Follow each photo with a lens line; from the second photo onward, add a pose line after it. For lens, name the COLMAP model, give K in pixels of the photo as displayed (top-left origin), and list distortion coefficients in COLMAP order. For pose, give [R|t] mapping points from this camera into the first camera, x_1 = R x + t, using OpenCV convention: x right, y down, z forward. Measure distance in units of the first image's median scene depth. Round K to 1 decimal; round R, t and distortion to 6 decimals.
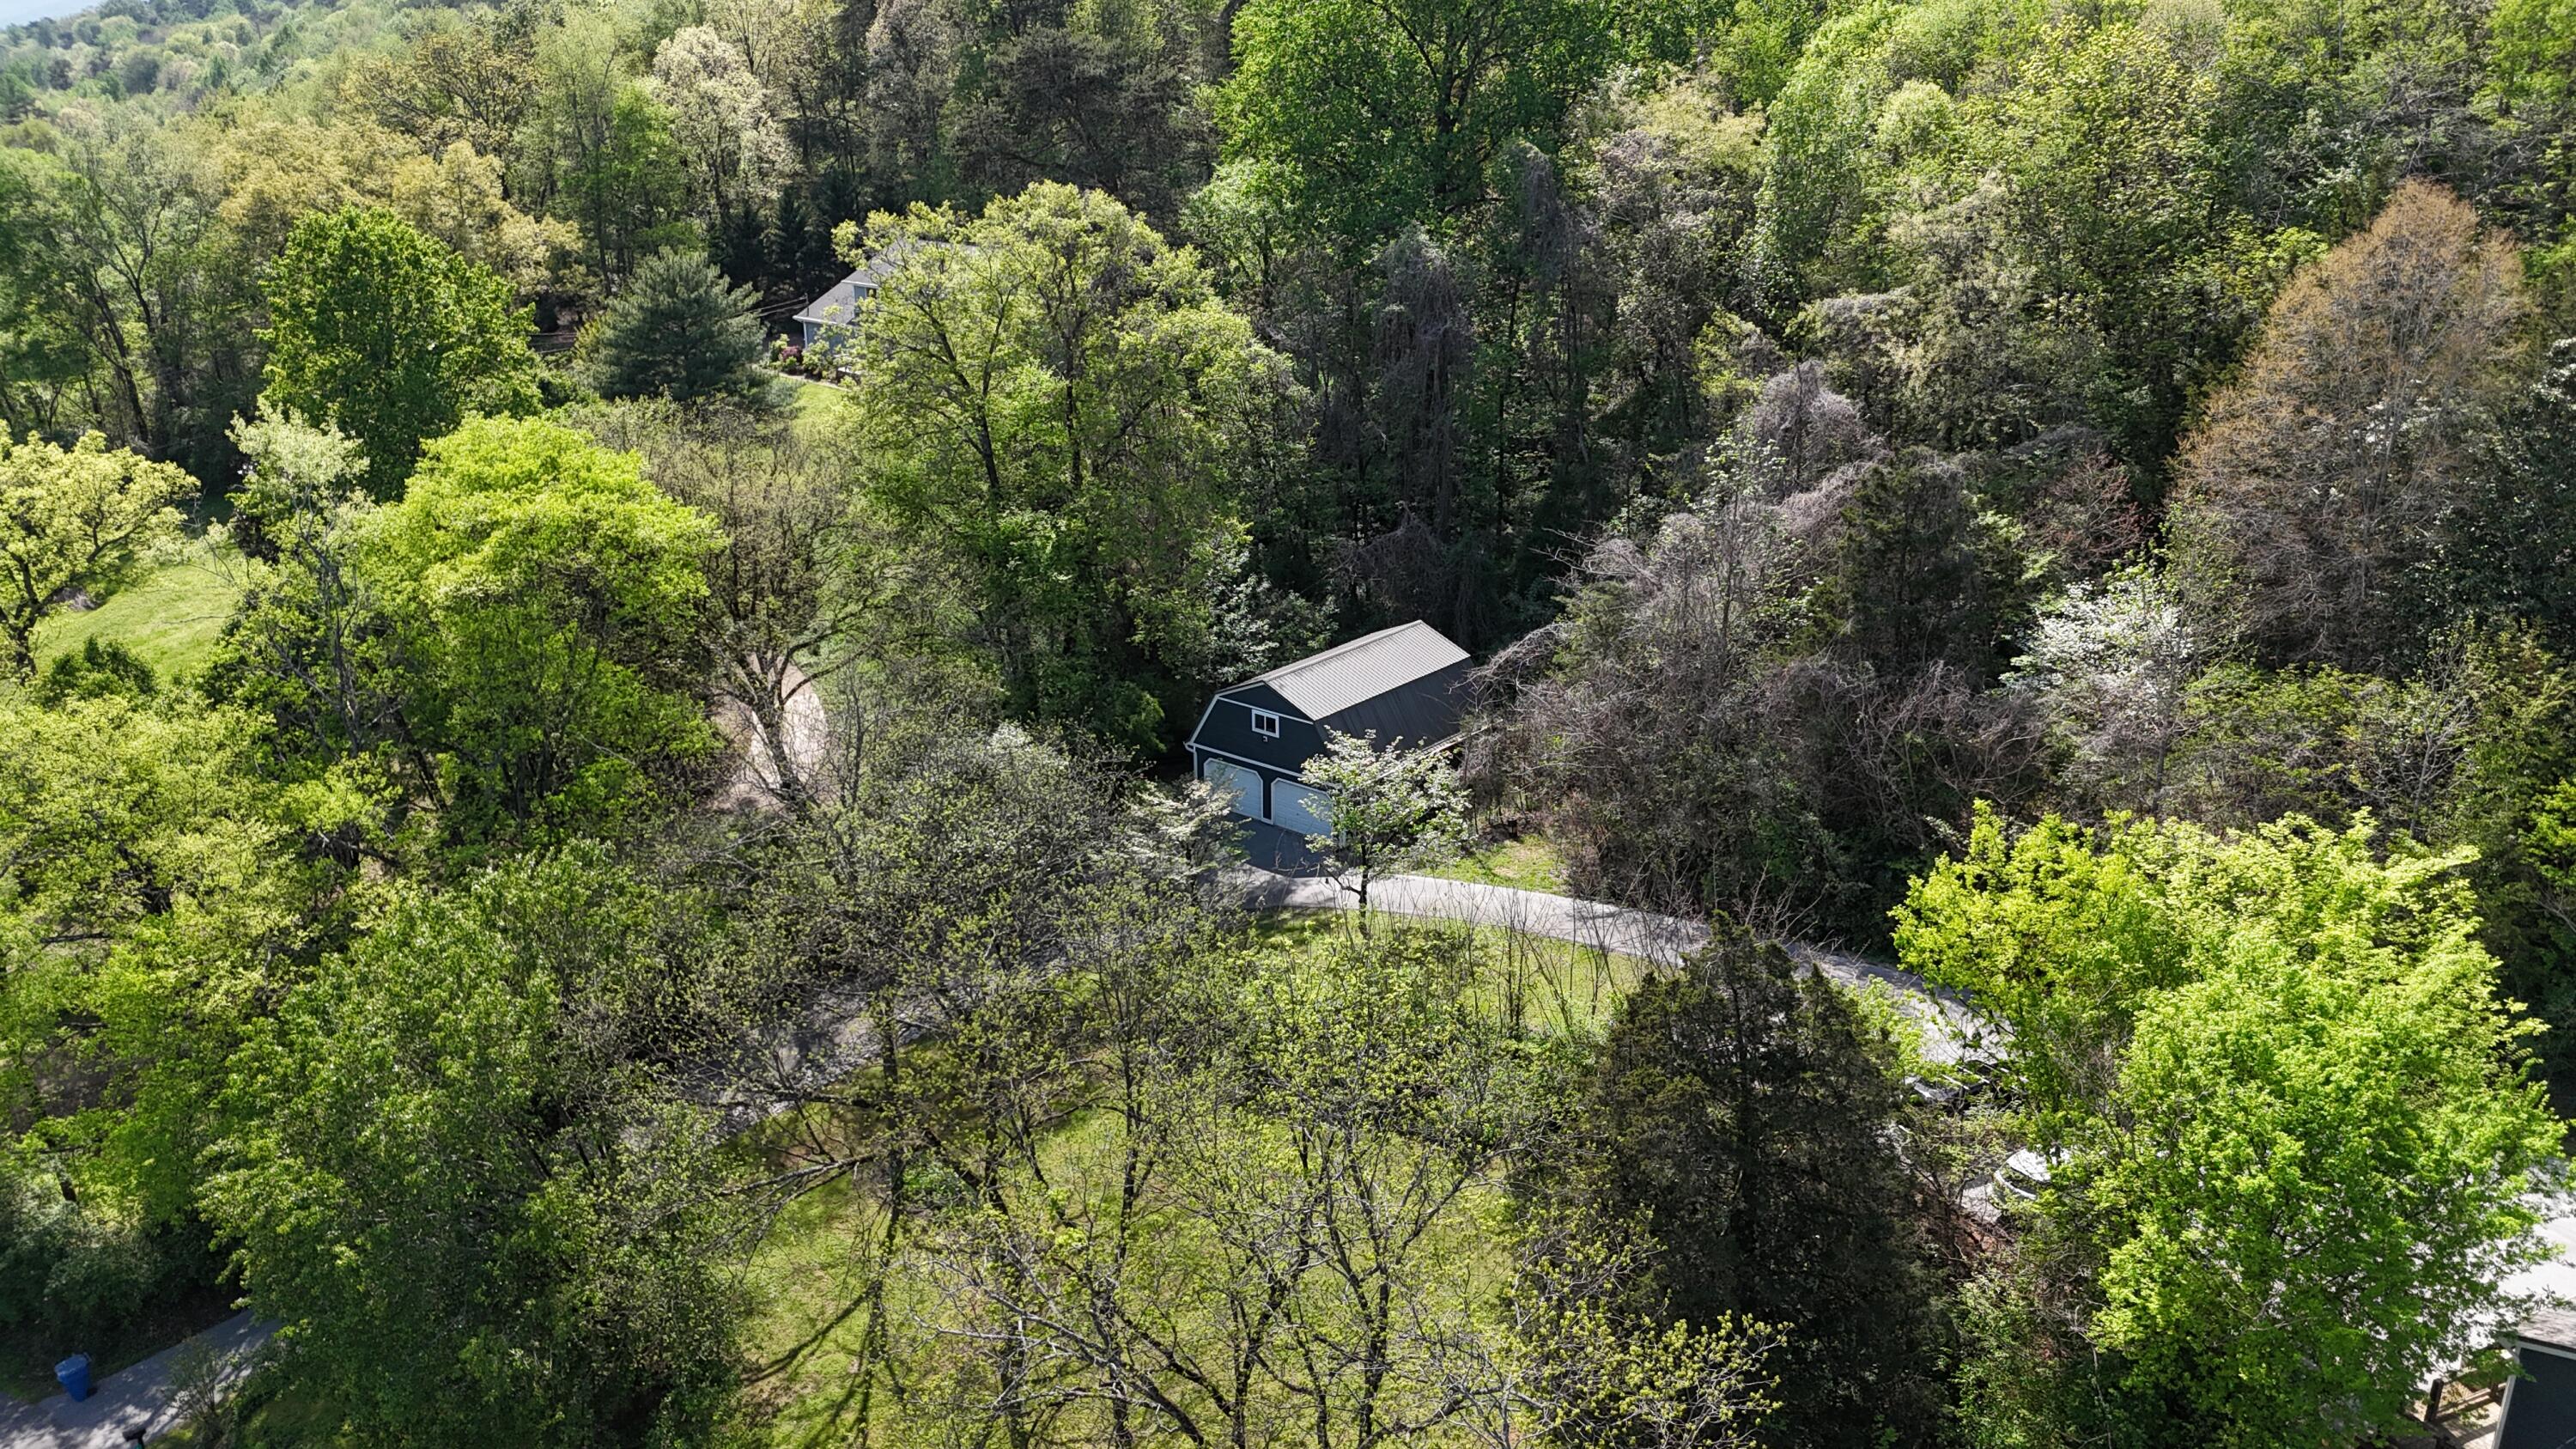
lens RADIAL K [[1888.2, 0, 1294.9], [0, 1888.2, 720.0], [0, 0, 1]] dist [0.081094, -0.087052]
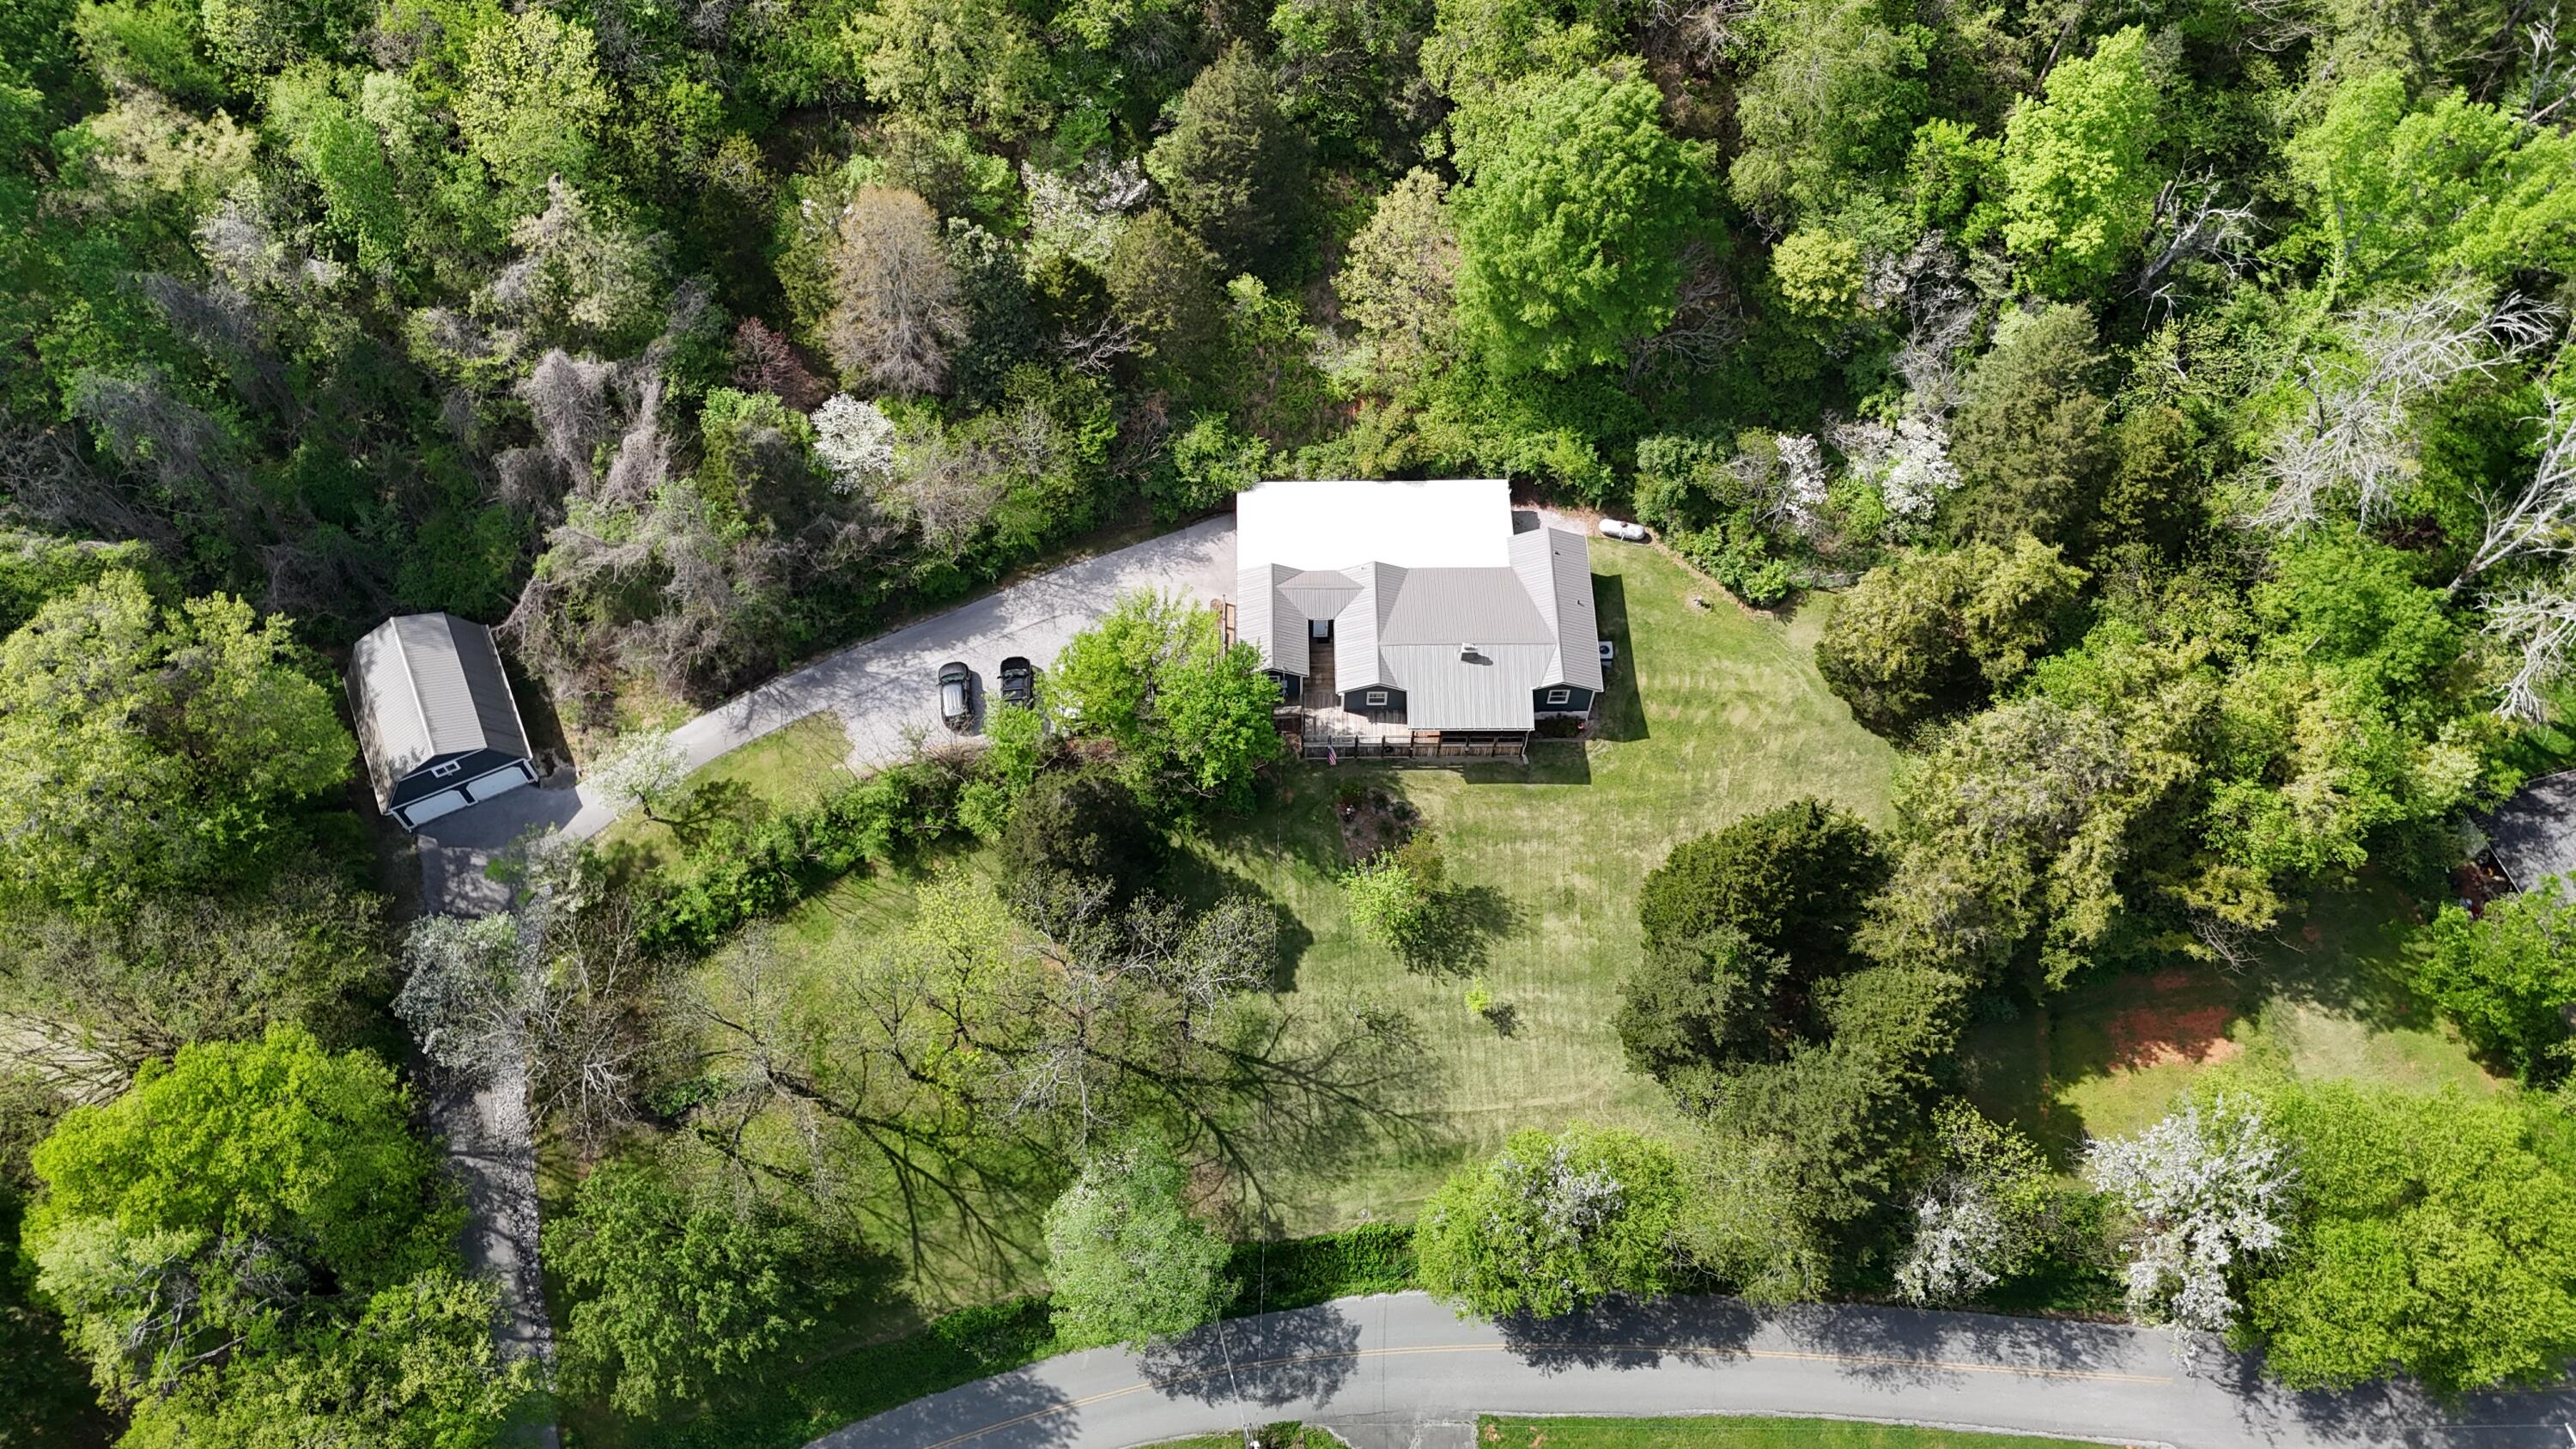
lens RADIAL K [[1888.2, 0, 1289.3], [0, 1888.2, 730.8], [0, 0, 1]] dist [0.081094, -0.087052]
pose [[0.412110, -0.776708, 0.476330, -0.432877], [0.299391, 0.609196, 0.734333, -0.919701], [-0.860541, -0.160017, 0.483595, -0.283343]]
